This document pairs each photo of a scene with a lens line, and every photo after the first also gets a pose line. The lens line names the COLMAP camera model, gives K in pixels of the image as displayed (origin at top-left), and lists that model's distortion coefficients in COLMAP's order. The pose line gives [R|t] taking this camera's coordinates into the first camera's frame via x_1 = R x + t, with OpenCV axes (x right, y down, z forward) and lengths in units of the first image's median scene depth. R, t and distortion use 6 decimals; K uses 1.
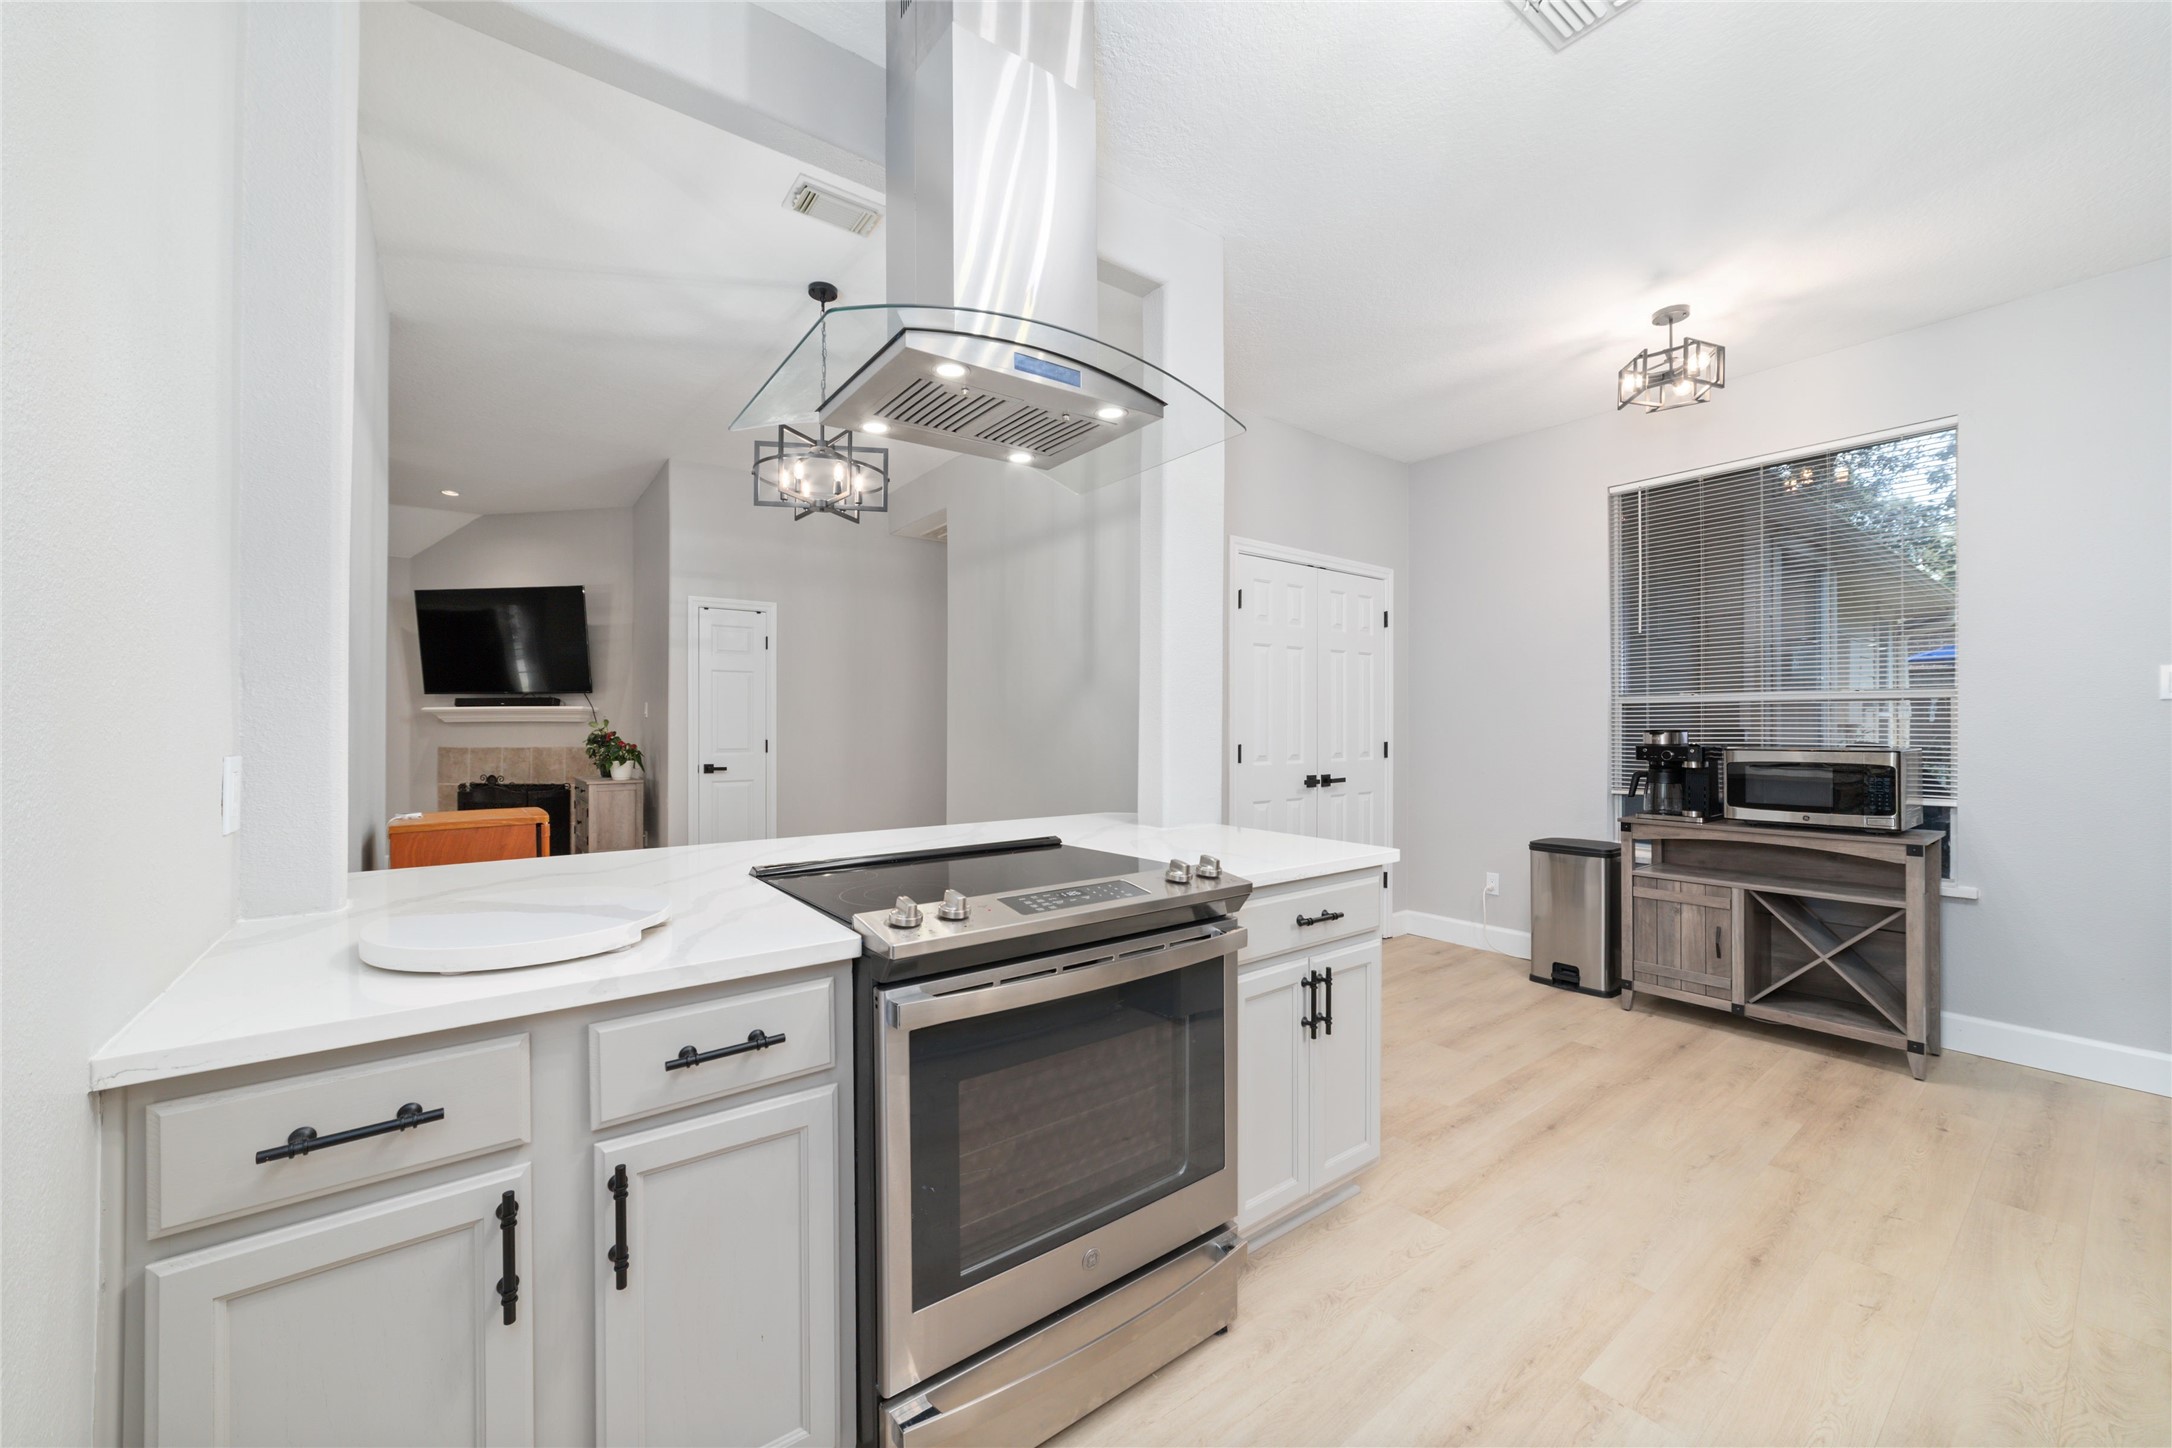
lens RADIAL K [[832.7, 0, 1086.0], [0, 832.7, 724.0], [0, 0, 1]] dist [-0.025996, 0.008403]
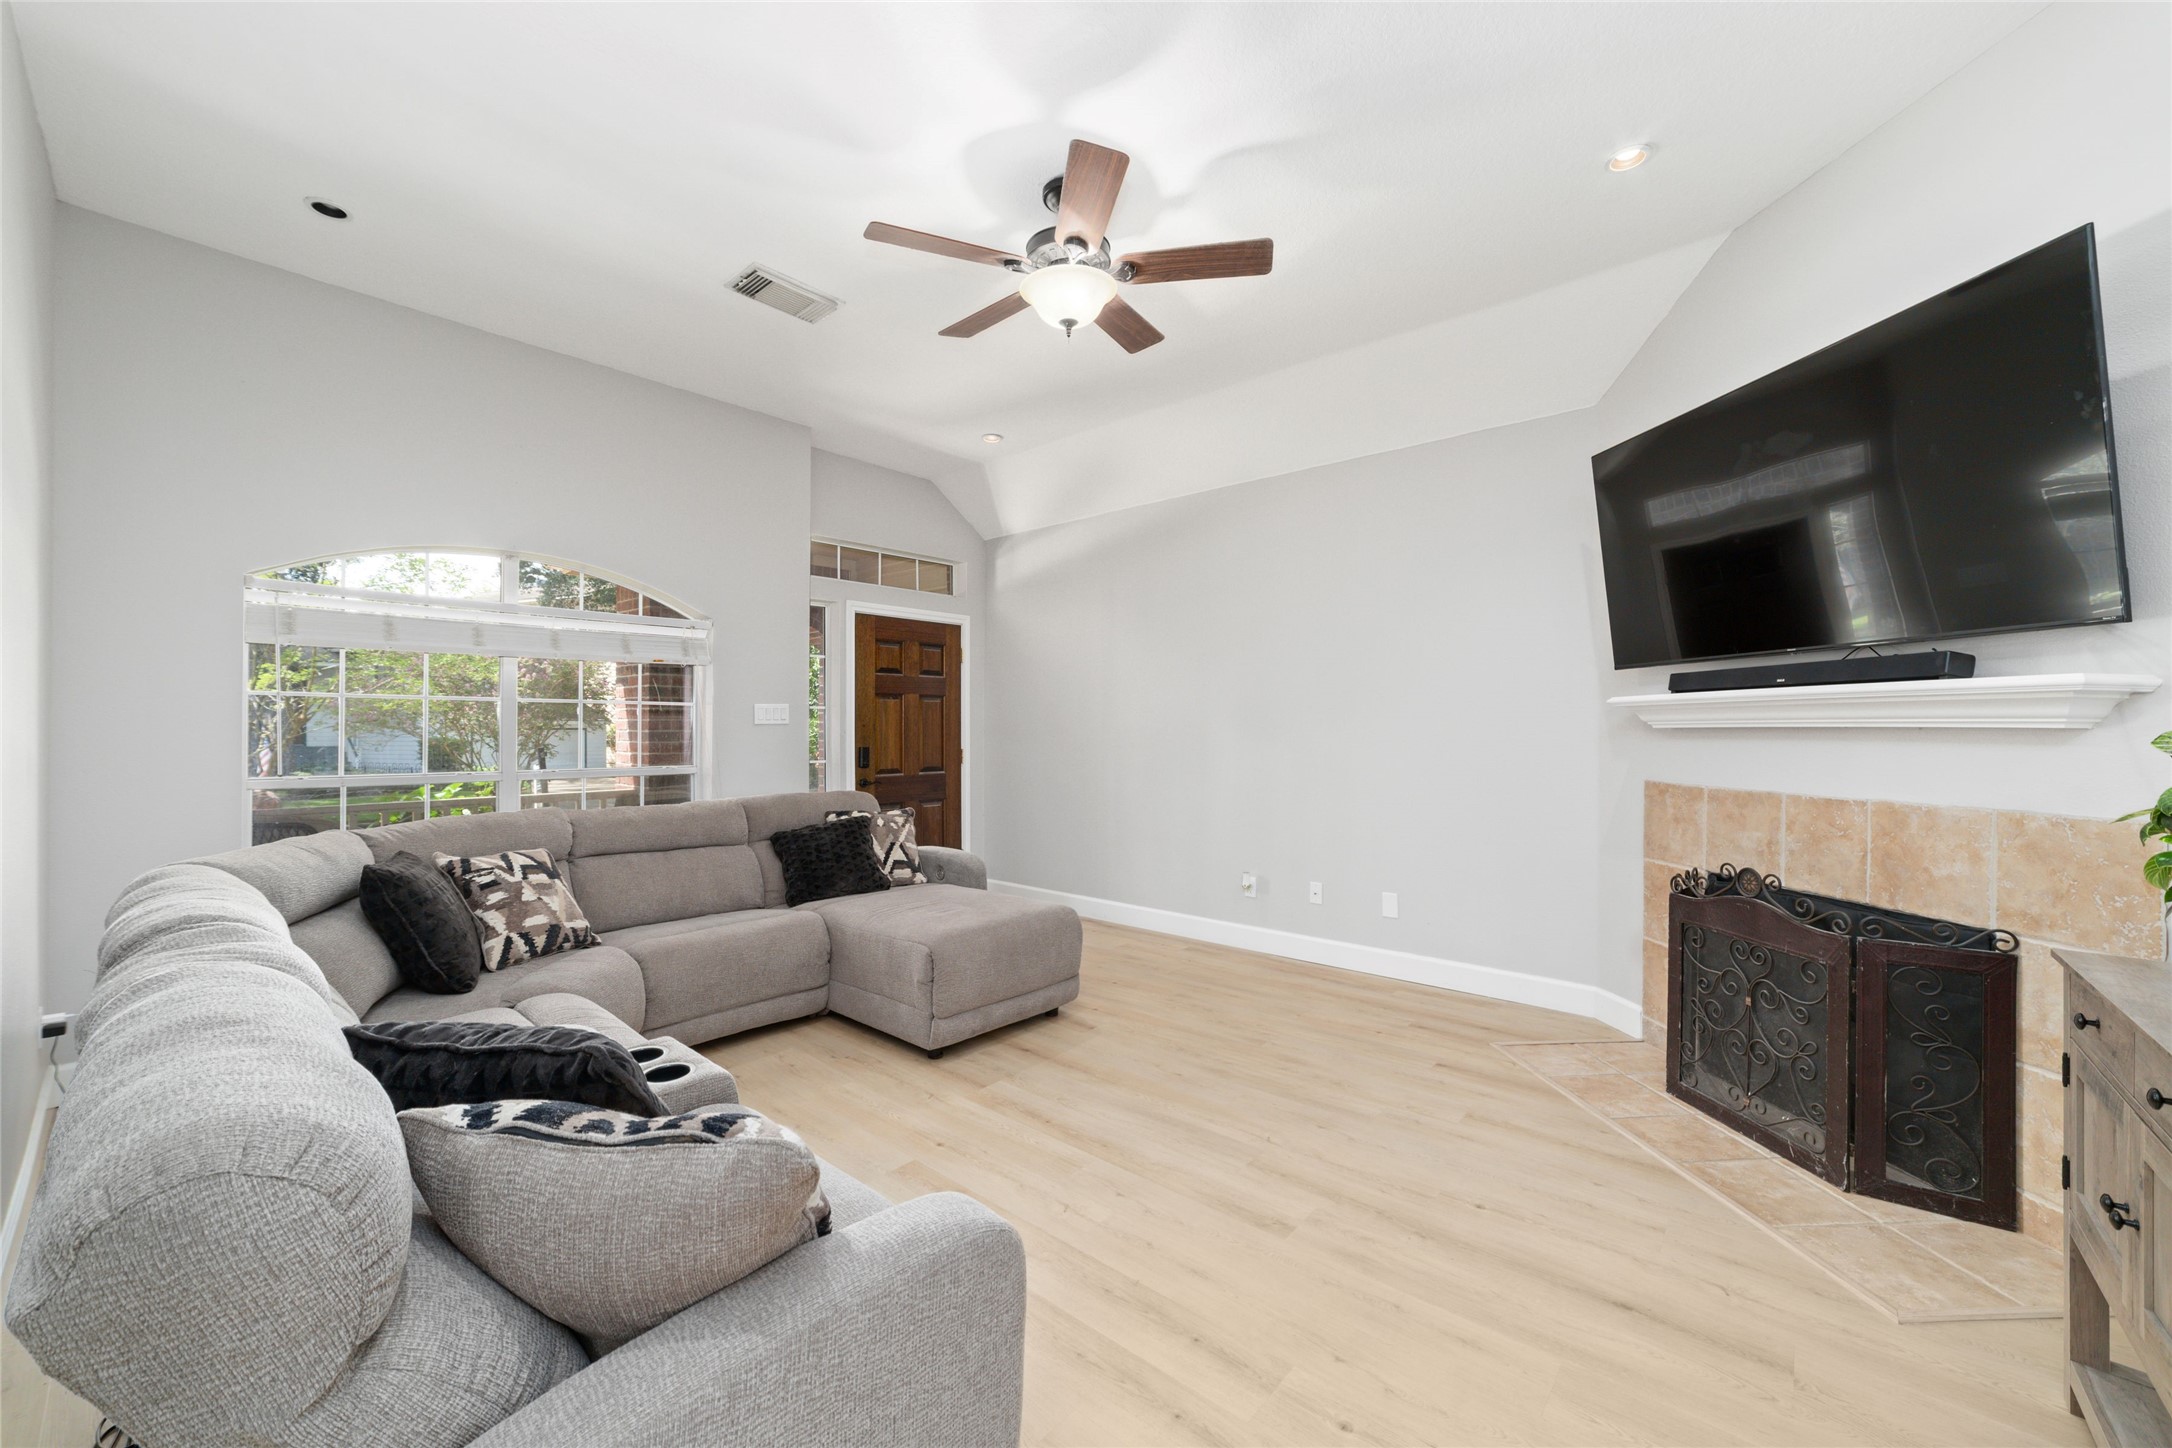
lens RADIAL K [[835.3, 0, 1082.4], [0, 835.3, 732.3], [0, 0, 1]] dist [-0.025813, 0.008449]
pose [[0.209902, 0.007746, -0.977692, -0.401809], [0.000519, 0.999968, 0.008034, -0.004035], [0.977722, -0.002194, 0.209891, 0.599484]]
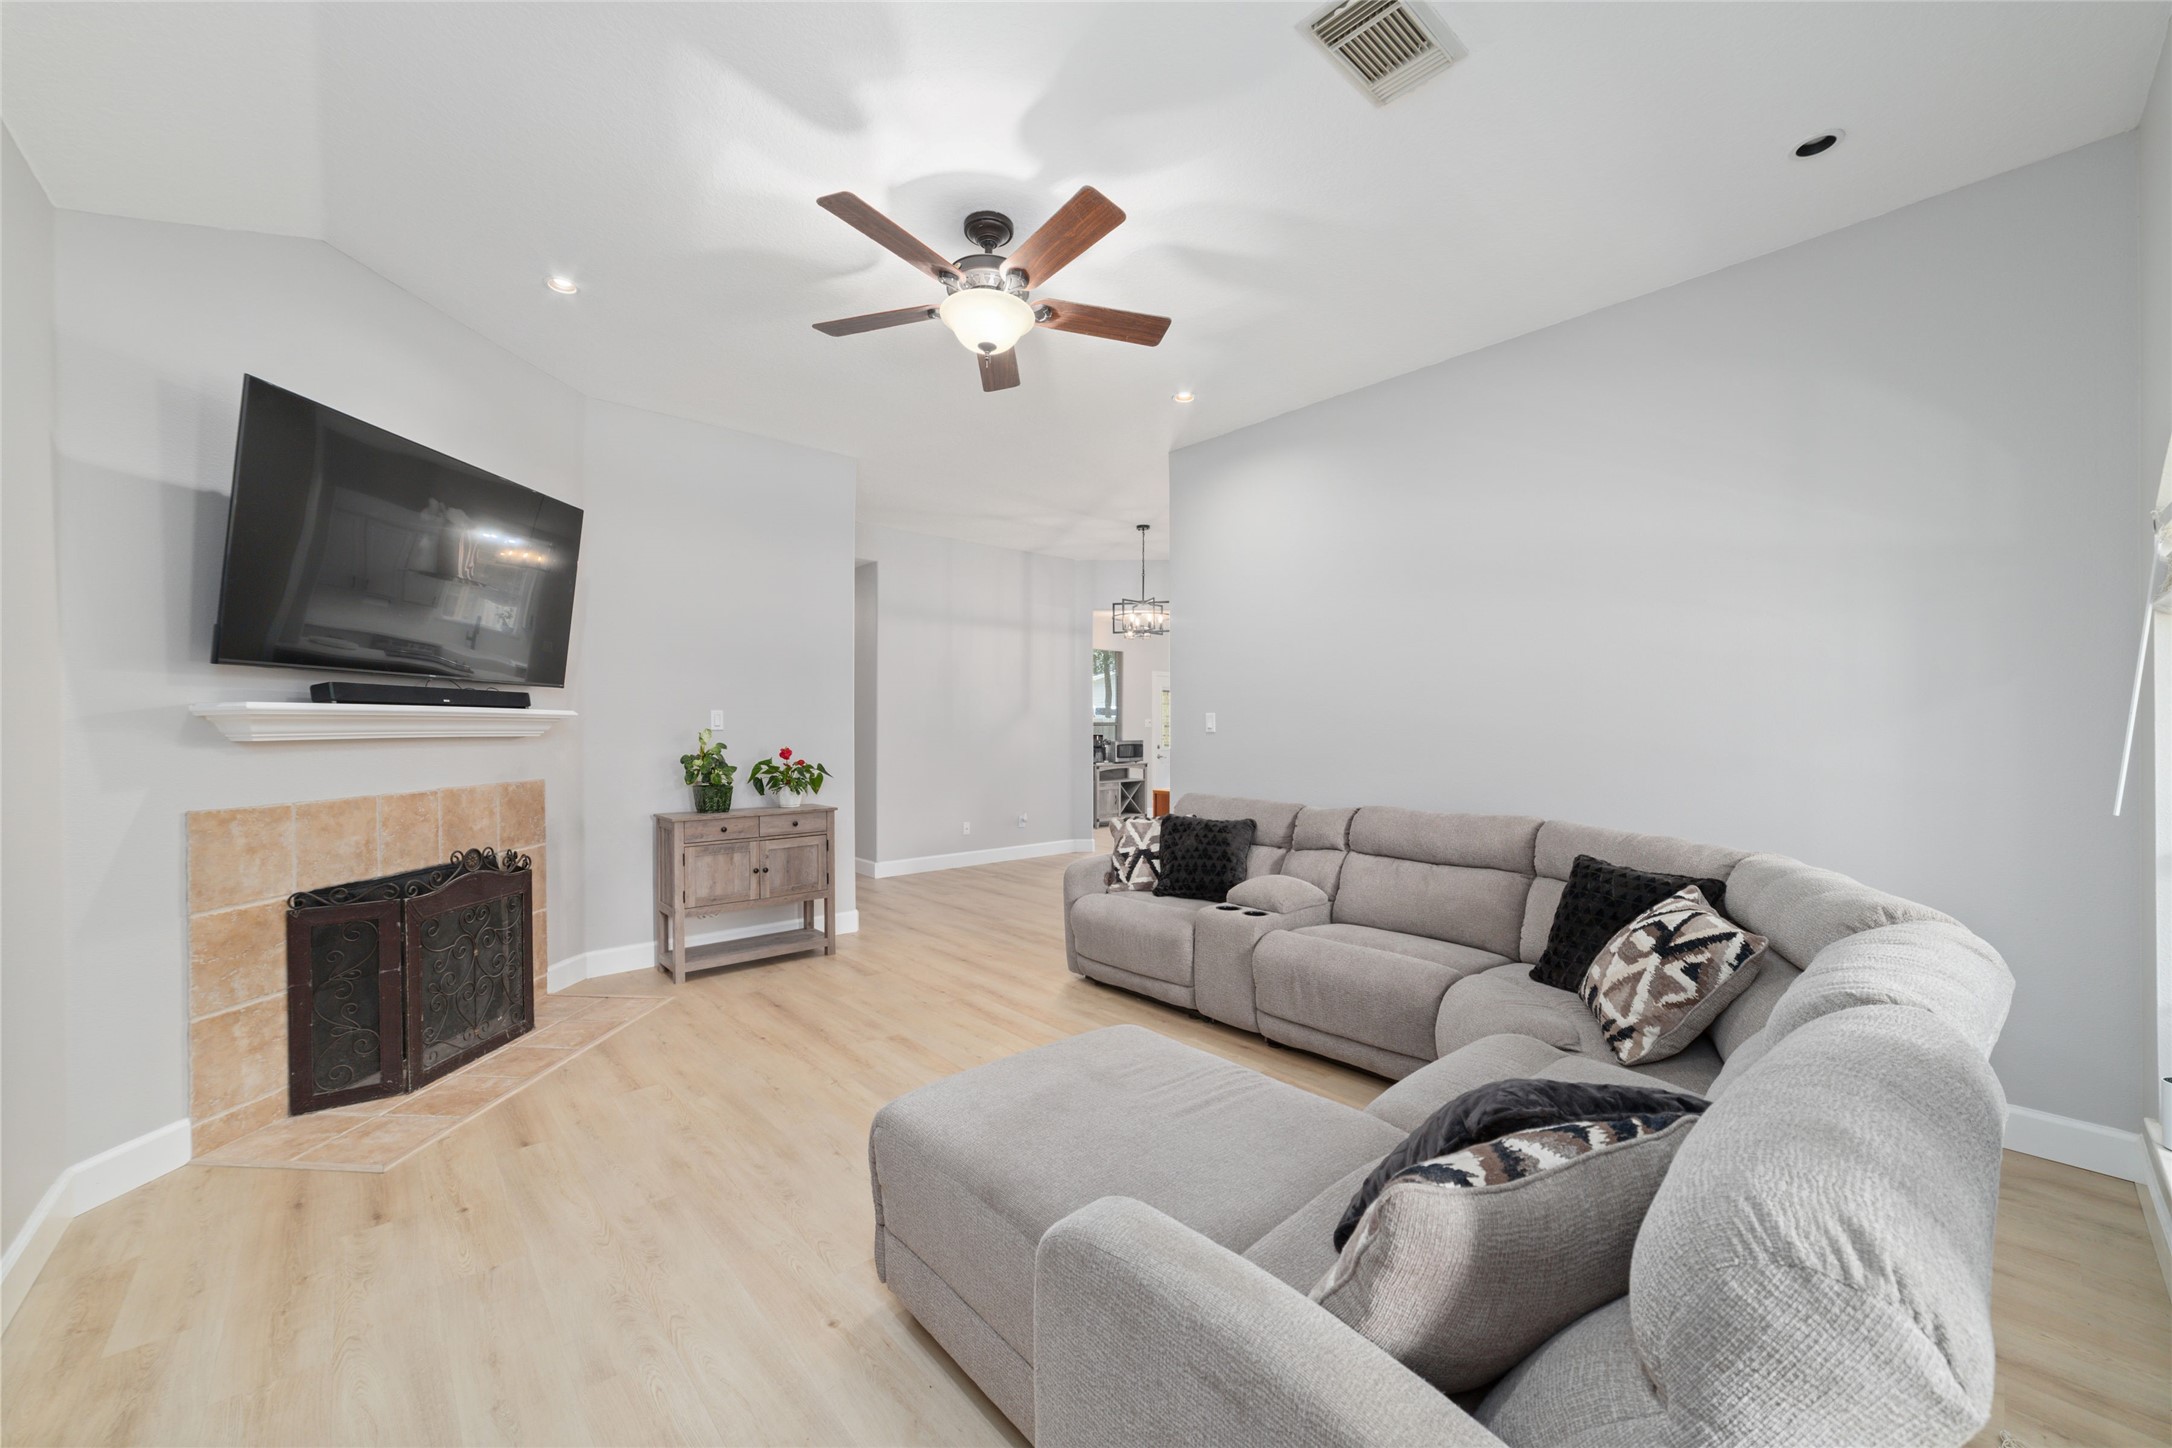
lens RADIAL K [[823.8, 0, 1076.7], [0, 823.8, 731.7], [0, 0, 1]] dist [-0.000107, 0.000124]
pose [[-0.081492, -0.003728, 0.996667, -1.200761], [-0.001013, 0.999993, 0.003657, -0.008660], [-0.996673, -0.000712, -0.081495, 0.665511]]
